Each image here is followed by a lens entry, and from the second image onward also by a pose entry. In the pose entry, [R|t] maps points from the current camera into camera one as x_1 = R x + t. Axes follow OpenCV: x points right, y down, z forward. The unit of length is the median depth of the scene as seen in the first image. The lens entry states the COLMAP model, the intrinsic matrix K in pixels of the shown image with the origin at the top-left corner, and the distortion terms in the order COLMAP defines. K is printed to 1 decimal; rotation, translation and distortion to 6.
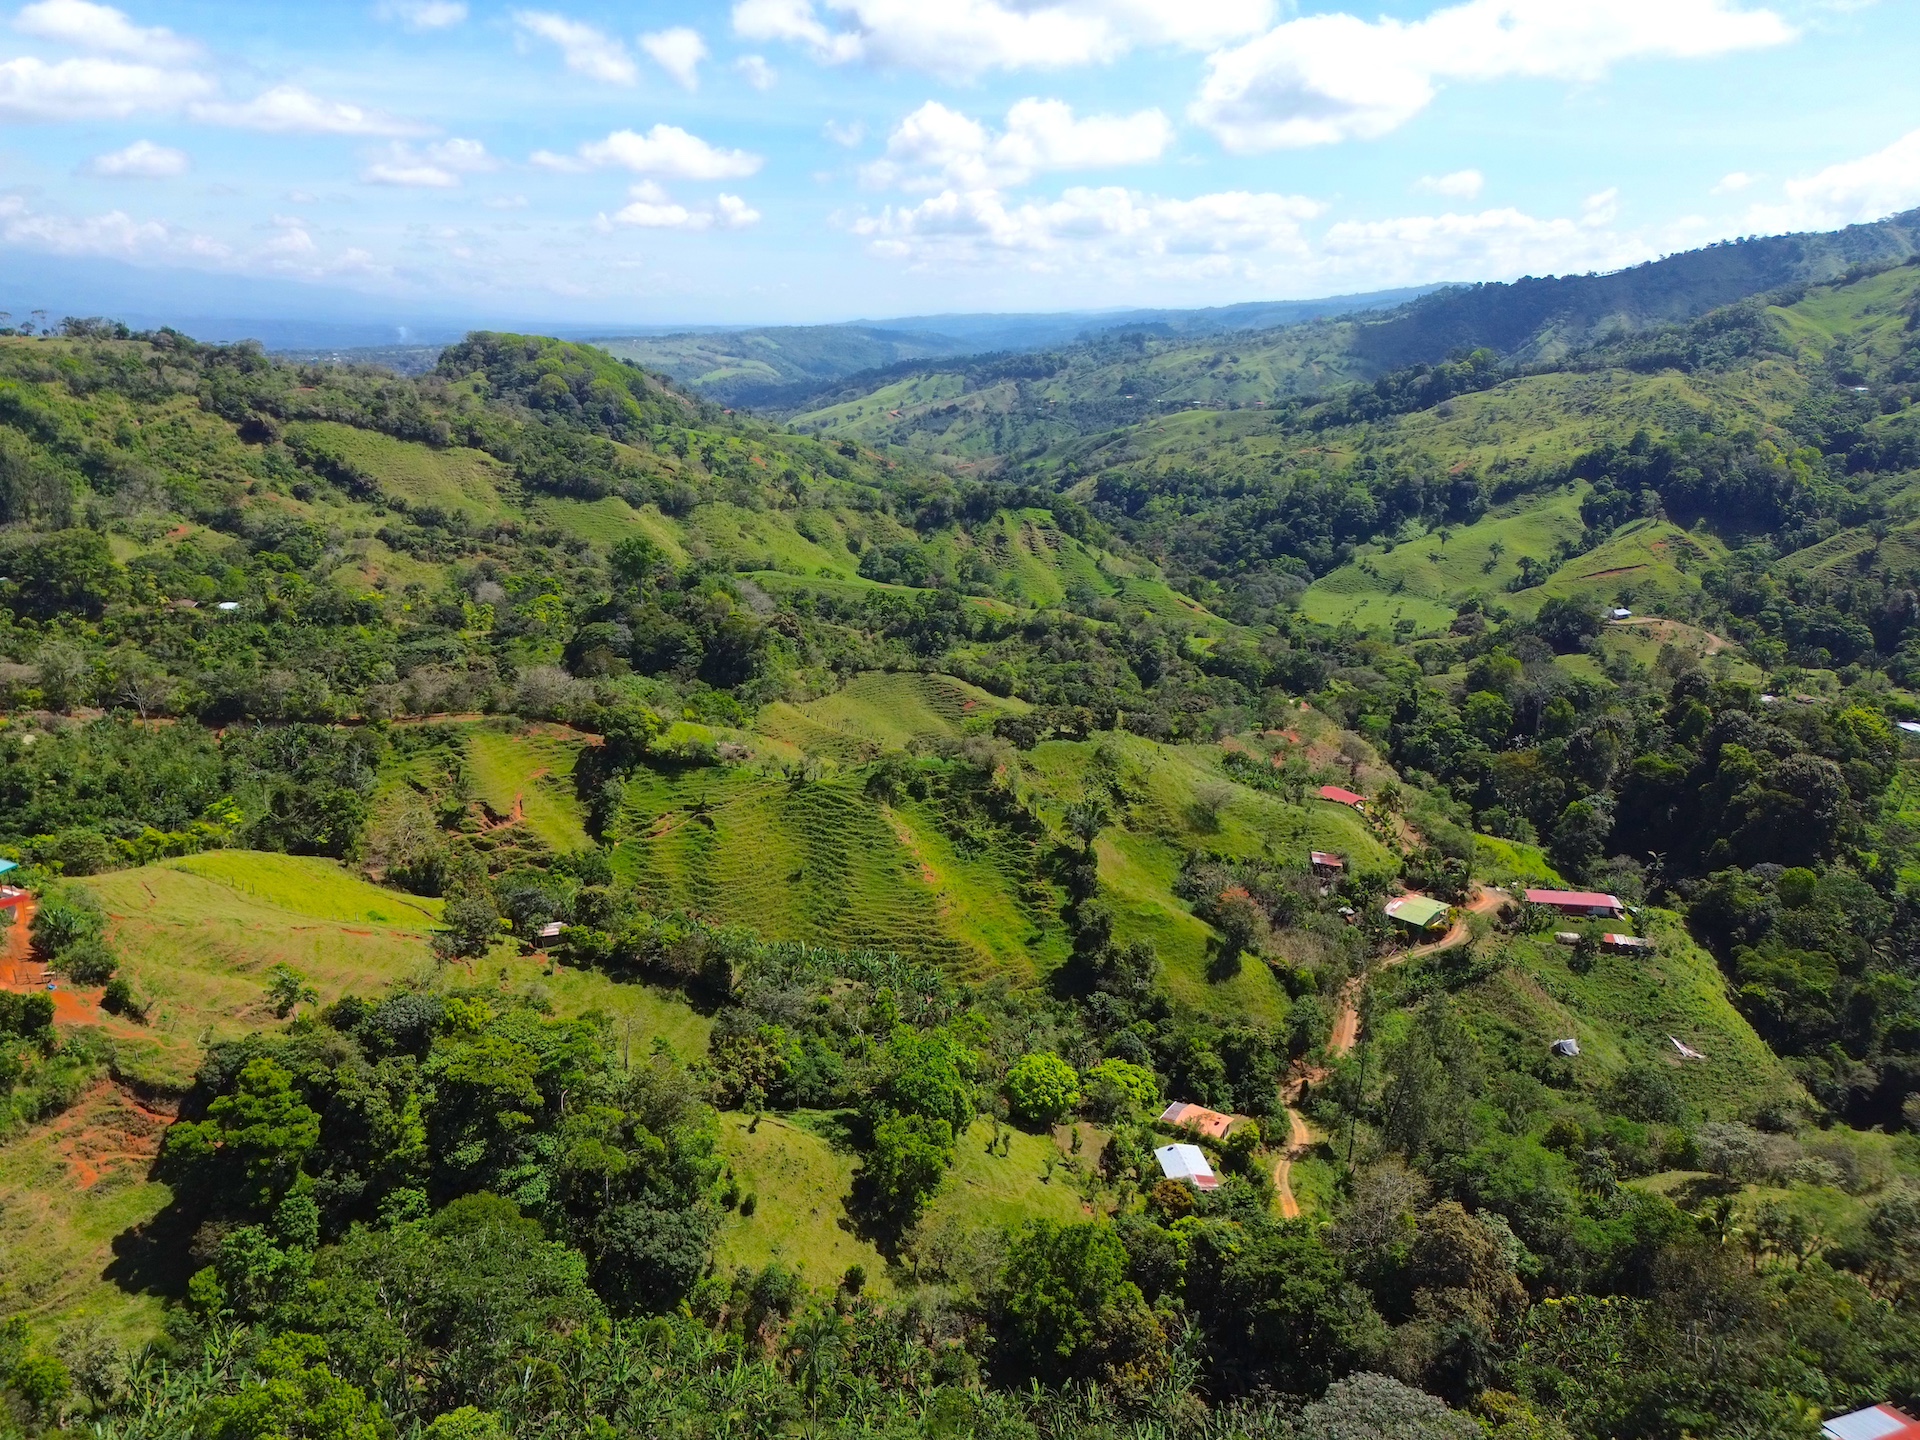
lens RADIAL K [[1353.6, 0, 960.0], [0, 1353.6, 720.0], [0, 0, 1]] dist [0.125158, -0.175103]
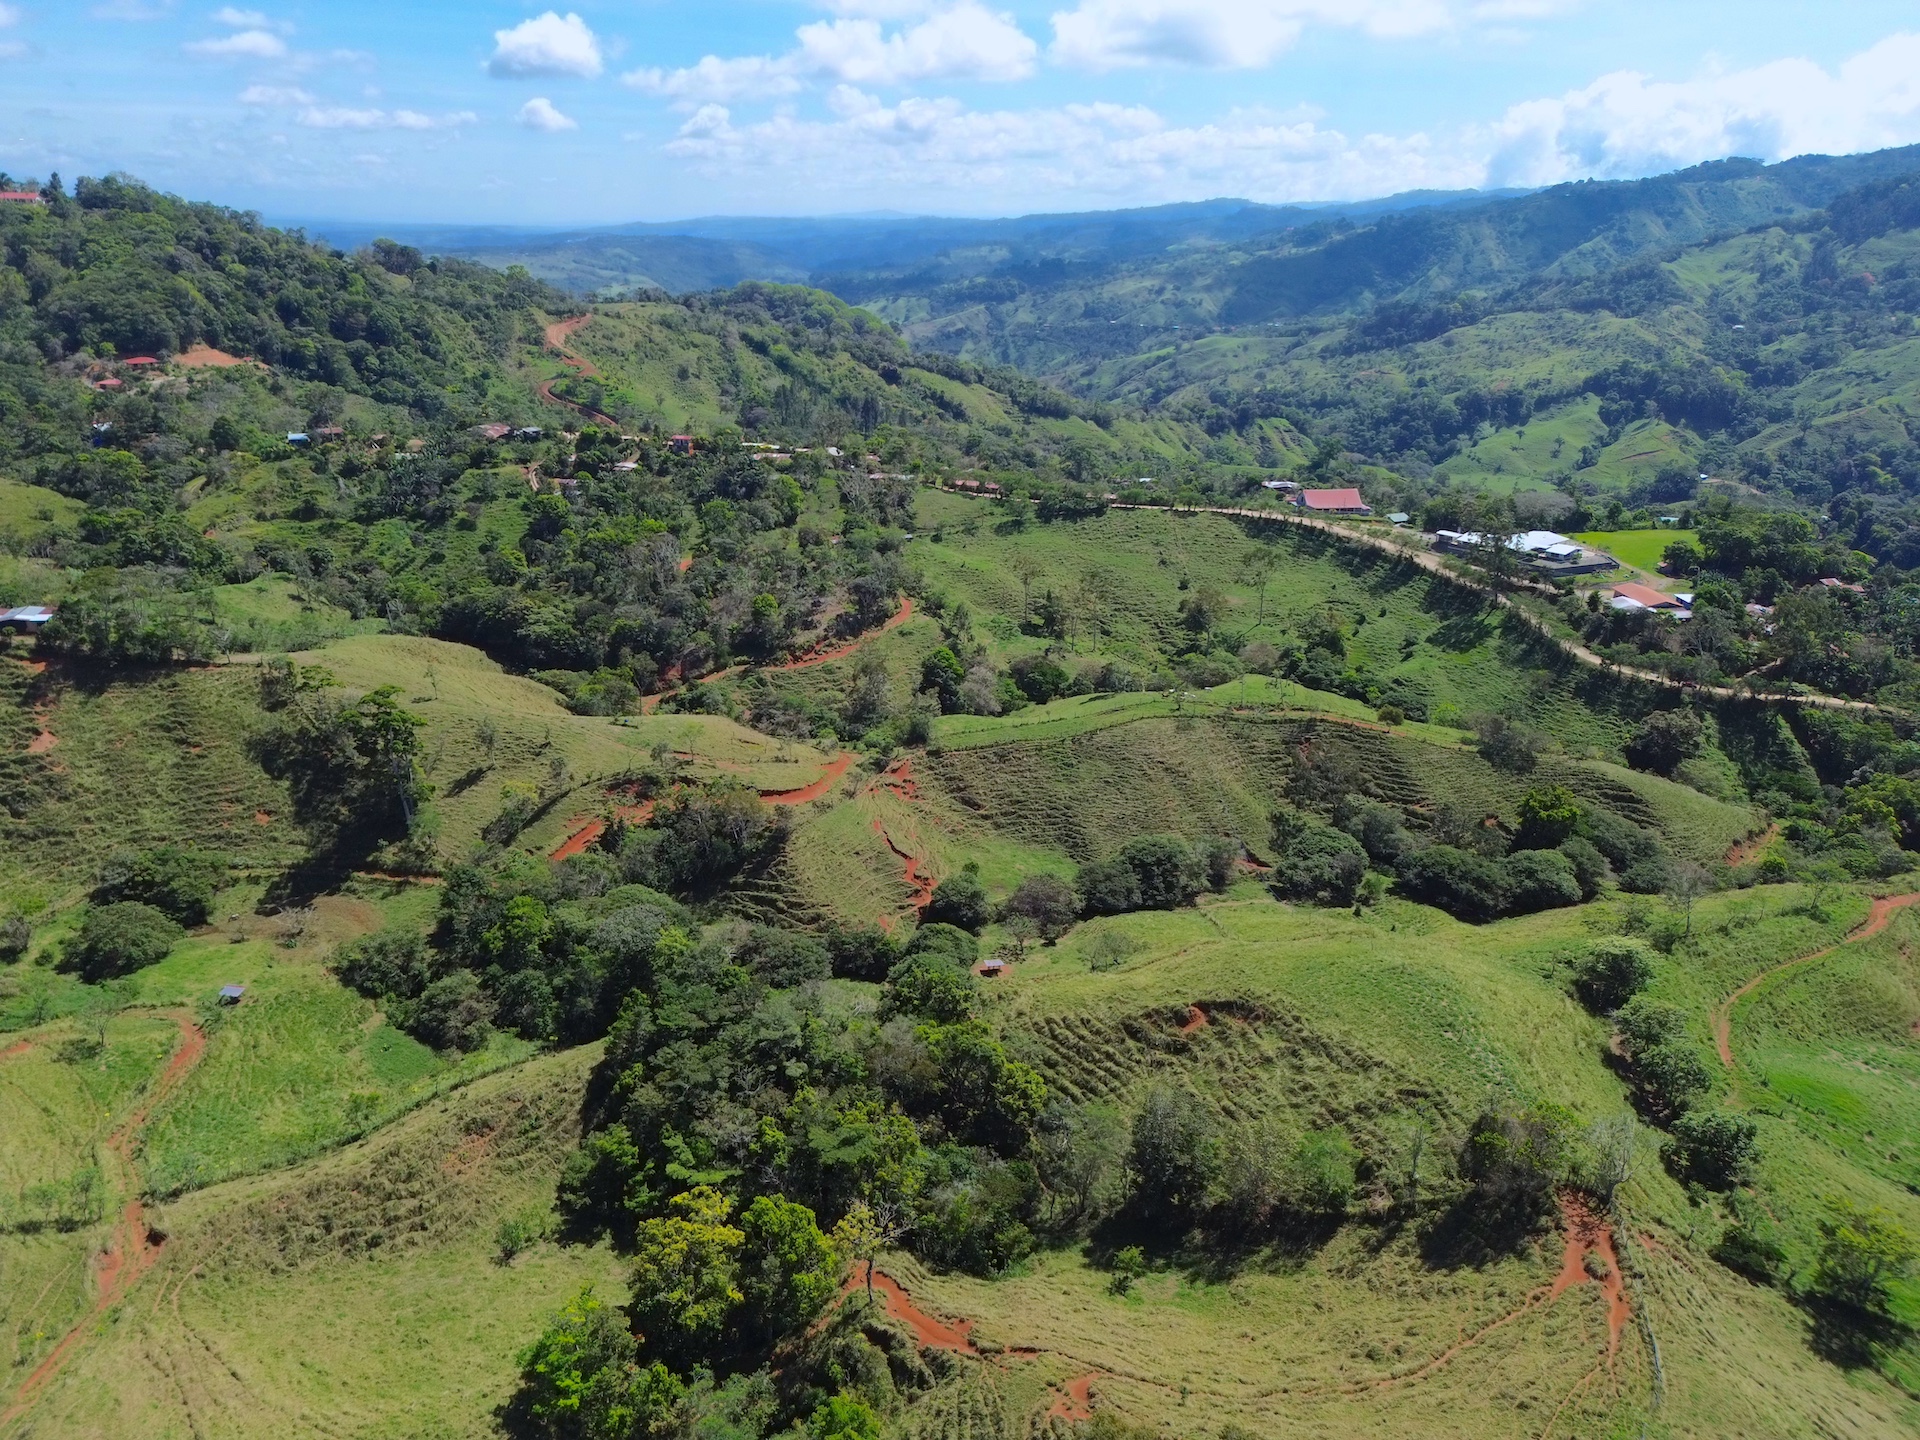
lens RADIAL K [[1365.3, 0, 960.0], [0, 1365.3, 720.0], [0, 0, 1]] dist [0.064208, -0.063665]
pose [[0.984243, -0.050029, 0.169596, -0.469730], [0.039245, 0.997024, 0.066351, 0.046465], [-0.172410, -0.058650, 0.983278, -0.339258]]
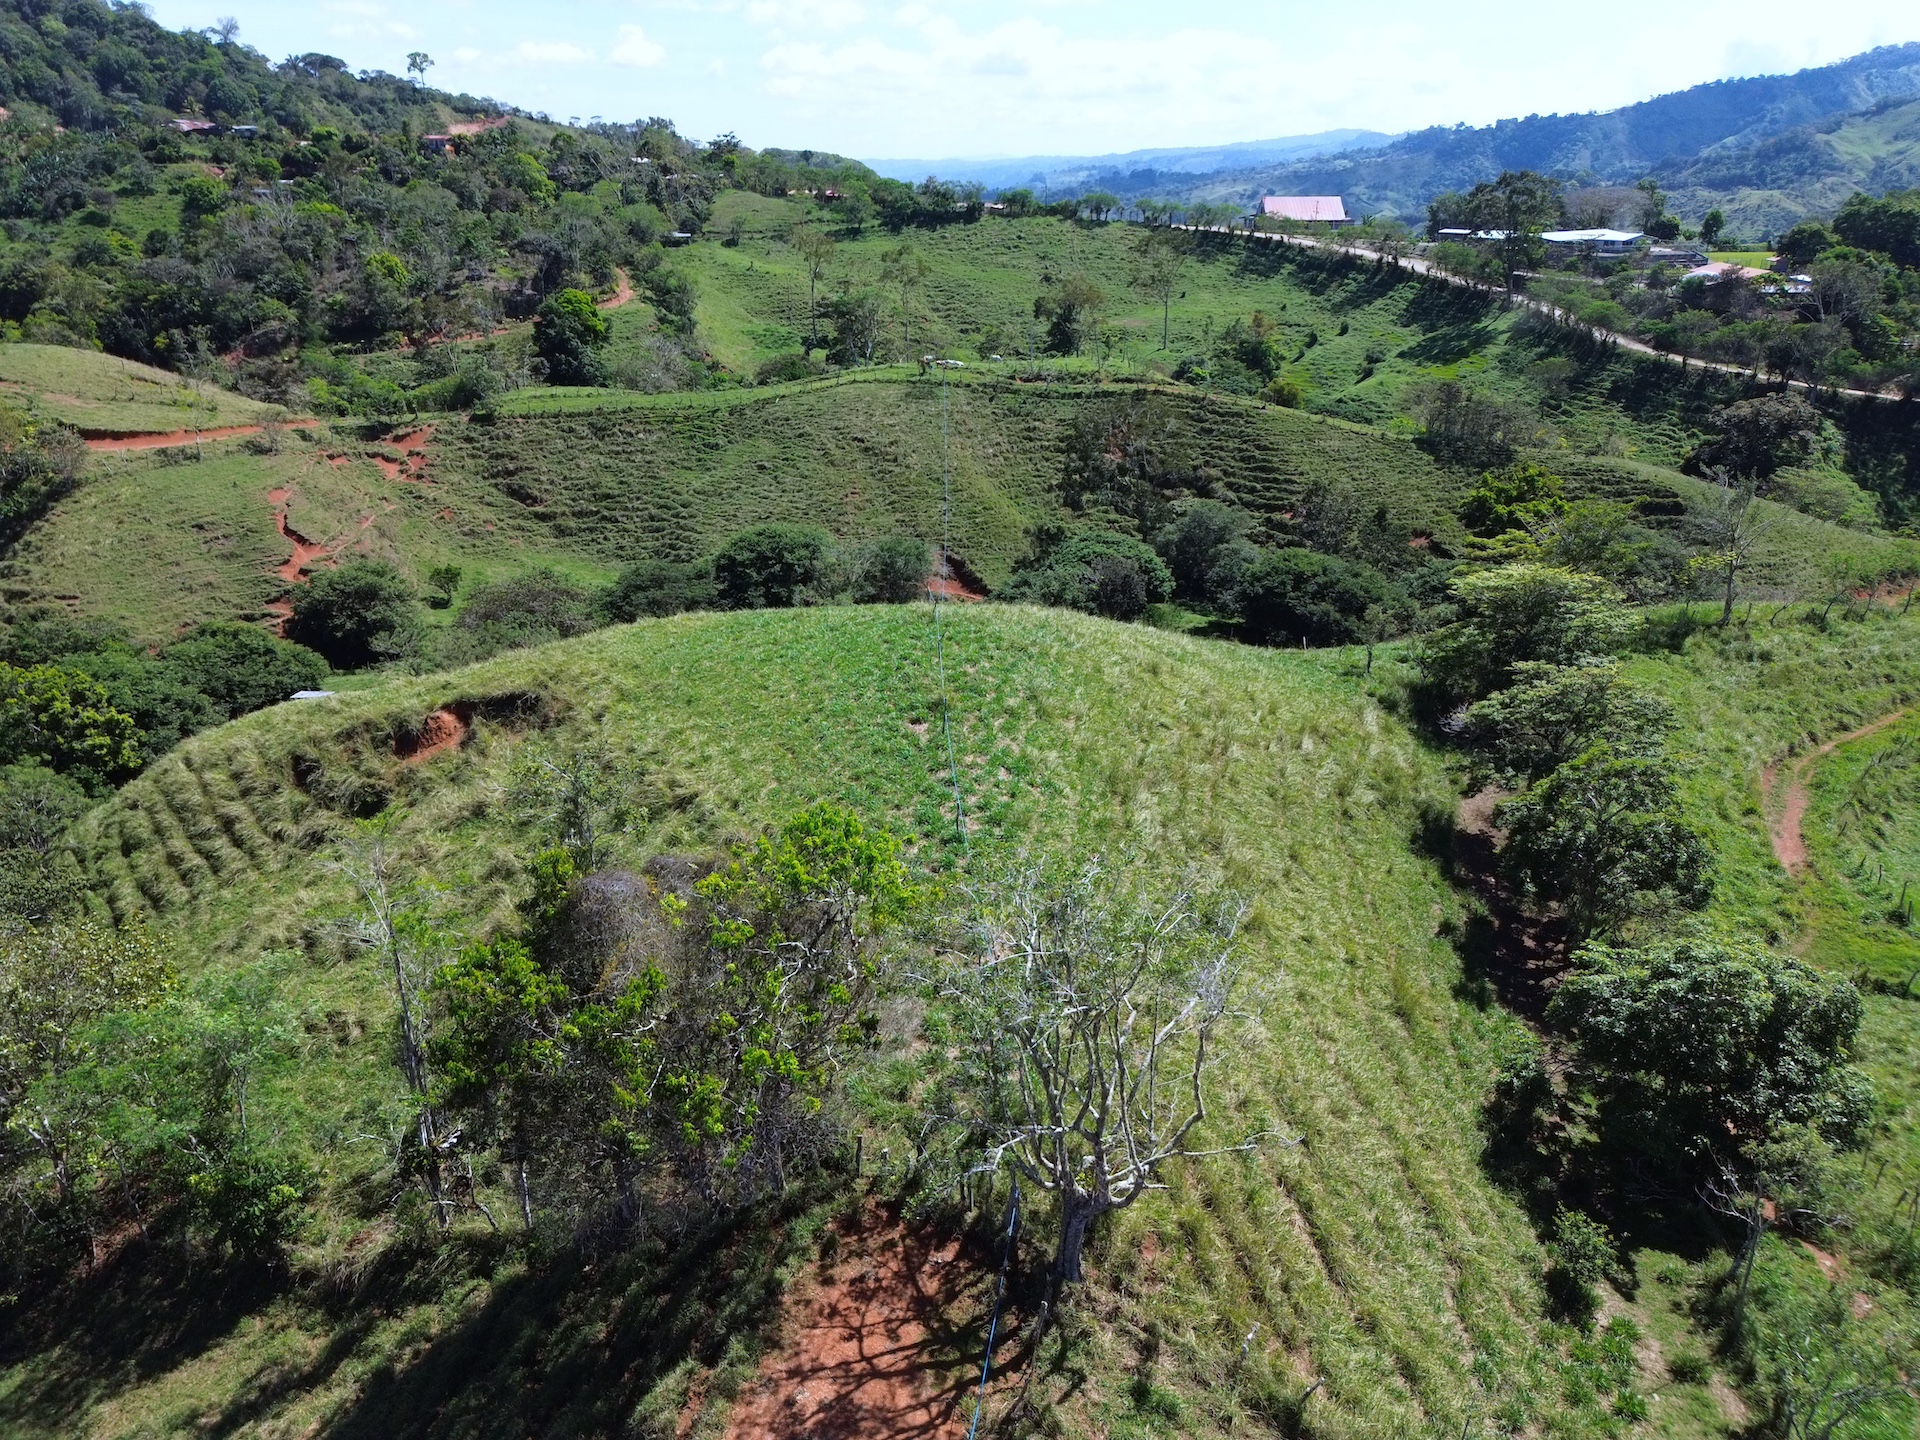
lens RADIAL K [[1365.3, 0, 960.0], [0, 1365.3, 720.0], [0, 0, 1]] dist [0.064208, -0.063665]
pose [[0.995111, -0.031485, 0.093607, -0.376249], [0.022397, 0.995071, 0.096603, 0.099135], [-0.096187, -0.094034, 0.990911, -0.227968]]
